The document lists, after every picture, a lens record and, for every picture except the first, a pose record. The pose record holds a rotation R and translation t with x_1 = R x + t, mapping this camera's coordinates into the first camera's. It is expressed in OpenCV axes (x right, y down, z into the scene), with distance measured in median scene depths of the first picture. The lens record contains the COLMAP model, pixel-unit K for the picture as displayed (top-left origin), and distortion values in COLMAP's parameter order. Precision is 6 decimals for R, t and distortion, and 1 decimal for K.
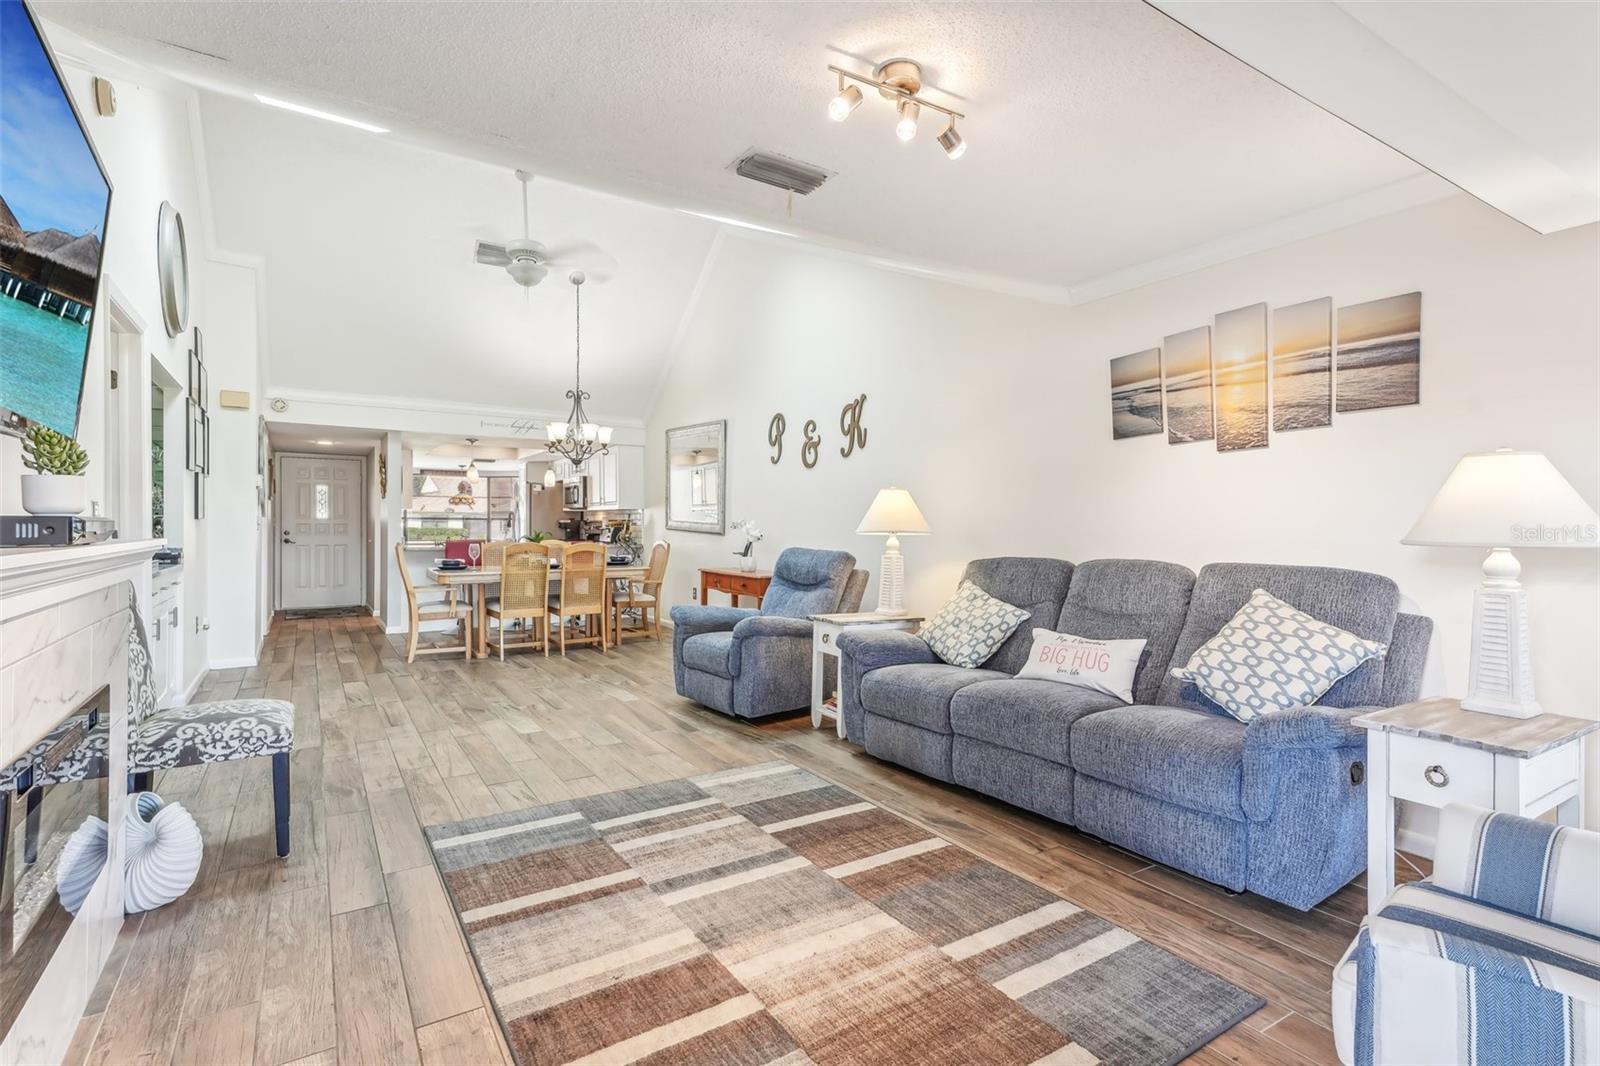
lens RADIAL K [[769.1, 0, 800.0], [0, 769.1, 533.0], [0, 0, 1]] dist [0.035019, -0.000883]
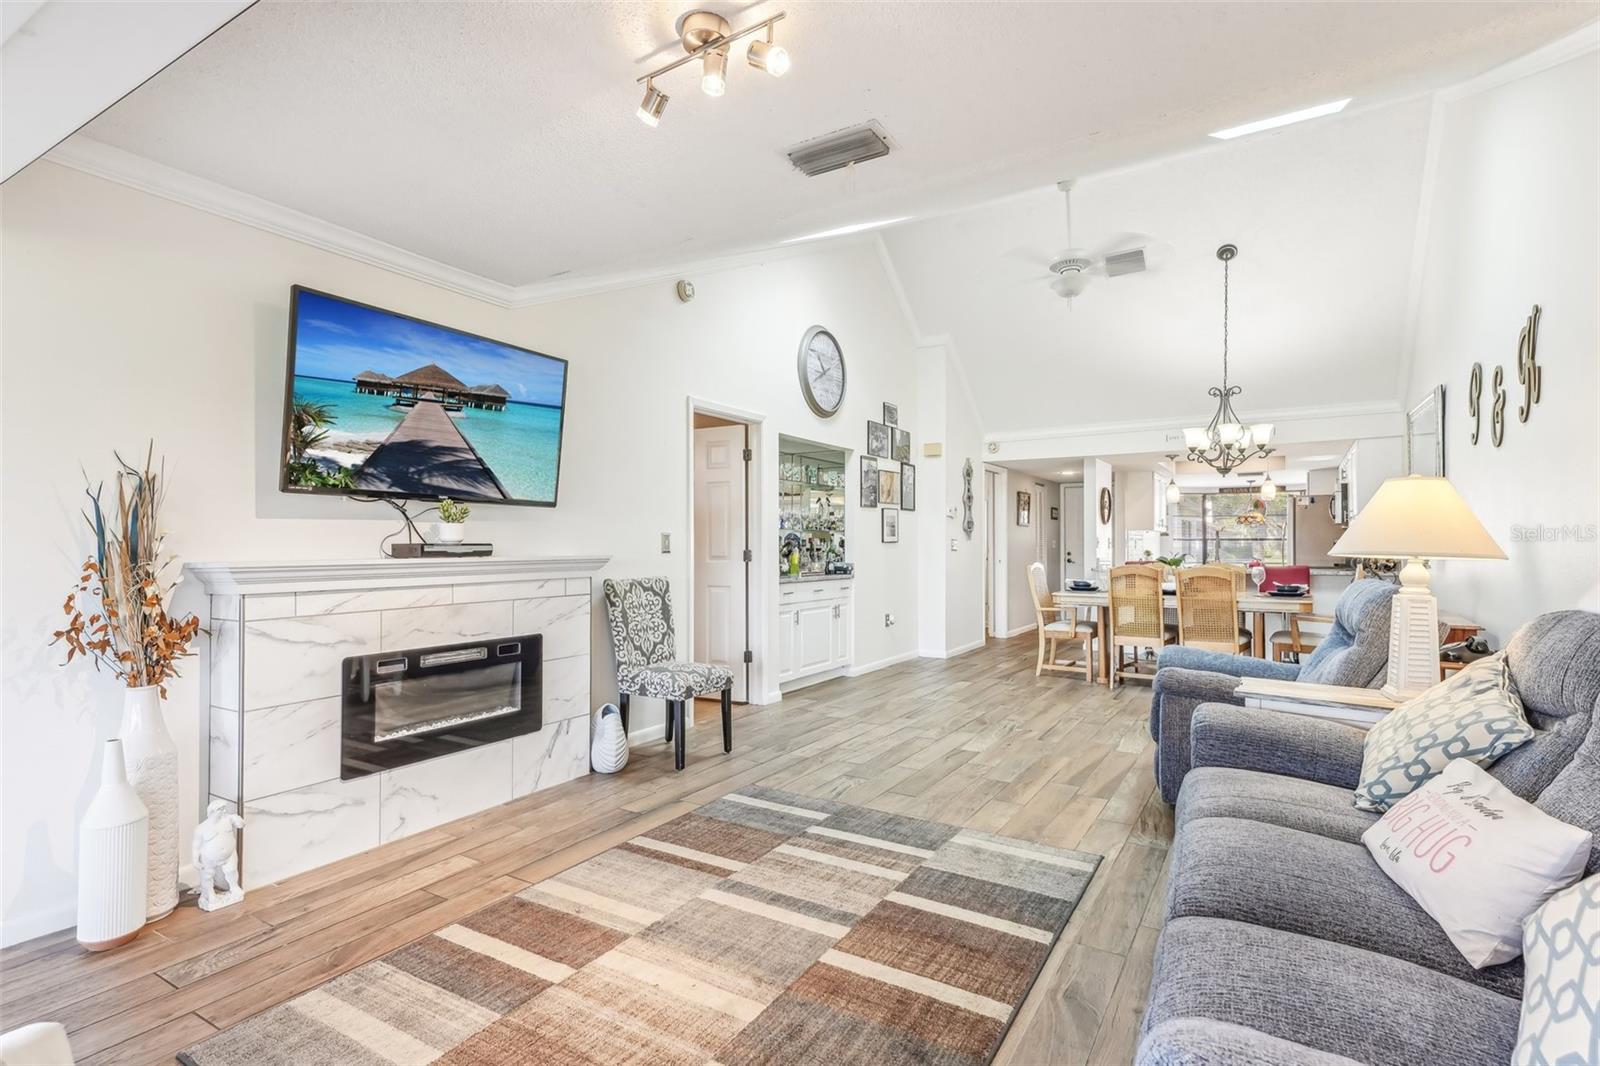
lens RADIAL K [[773.7, 0, 793.1], [0, 773.7, 544.7], [0, 0, 1]] dist [0.036706, -0.000082]
pose [[0.431813, -0.005713, -0.901945, 0.689790], [-0.006221, 0.999937, -0.009312, -0.001315], [0.901942, 0.009632, 0.431750, 0.510754]]
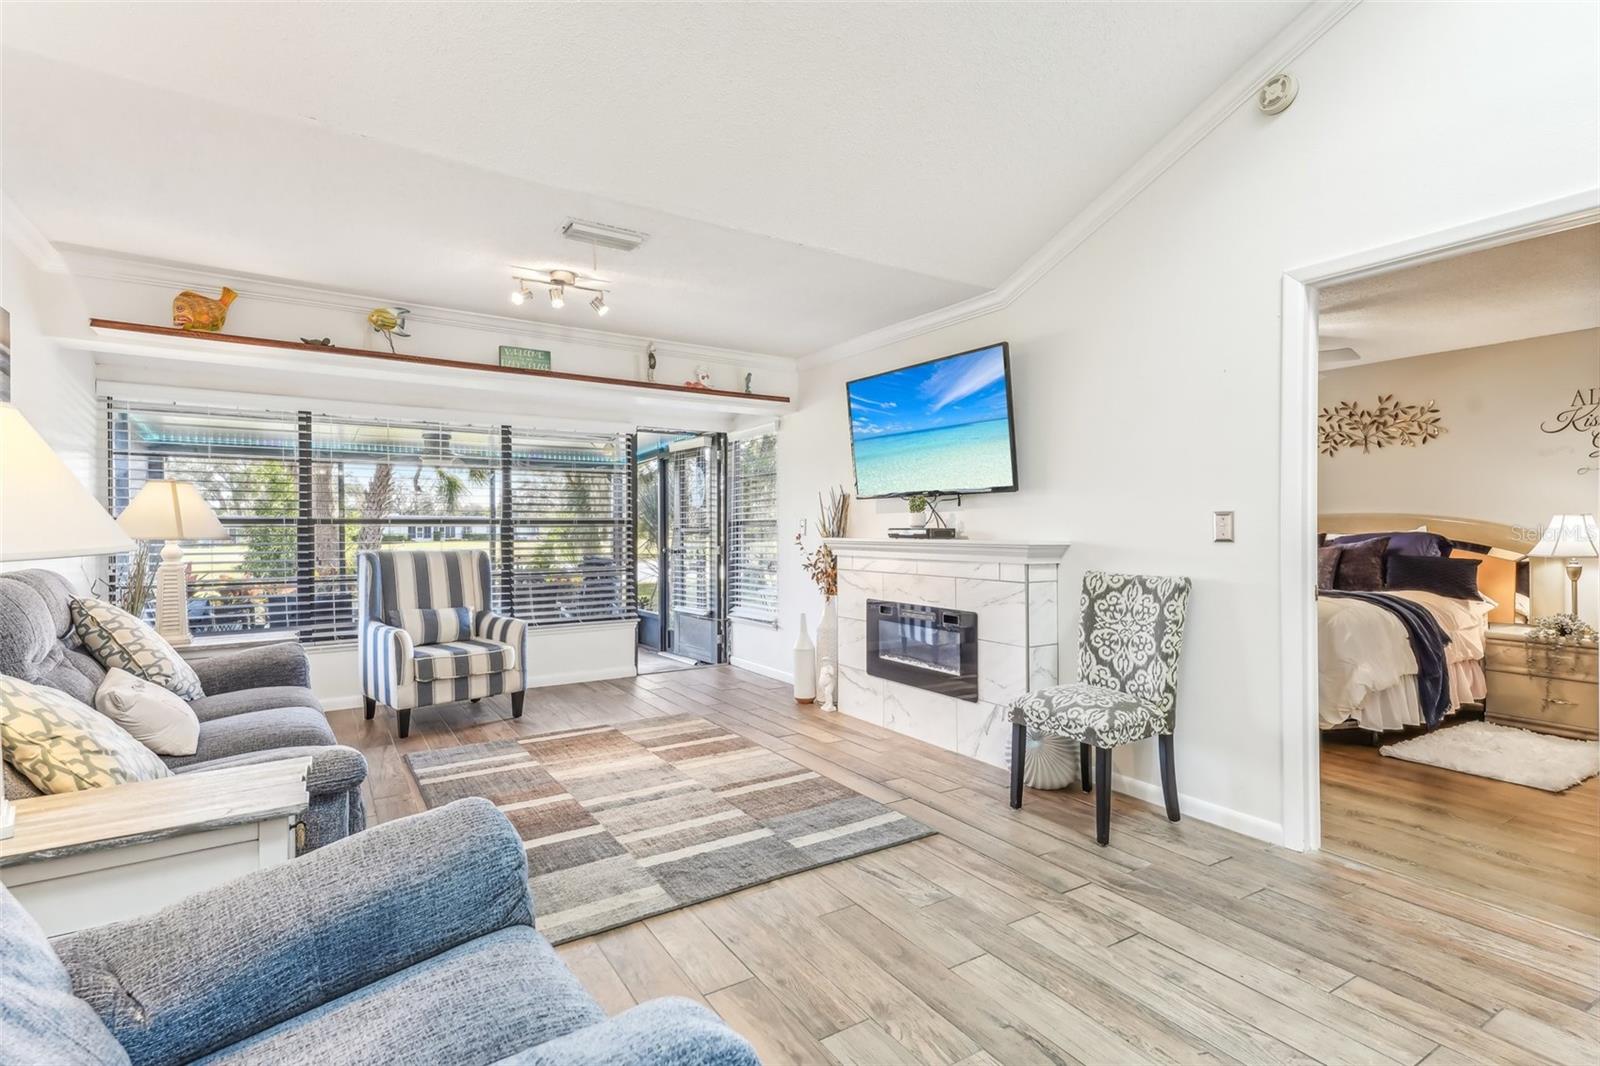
lens RADIAL K [[769.1, 0, 800.0], [0, 769.1, 533.0], [0, 0, 1]] dist [0.035019, -0.000883]
pose [[-0.999994, -0.003520, -0.000390, -0.301014], [-0.003527, 0.999836, 0.017771, -0.026261], [0.000328, 0.017772, -0.999842, 1.989877]]
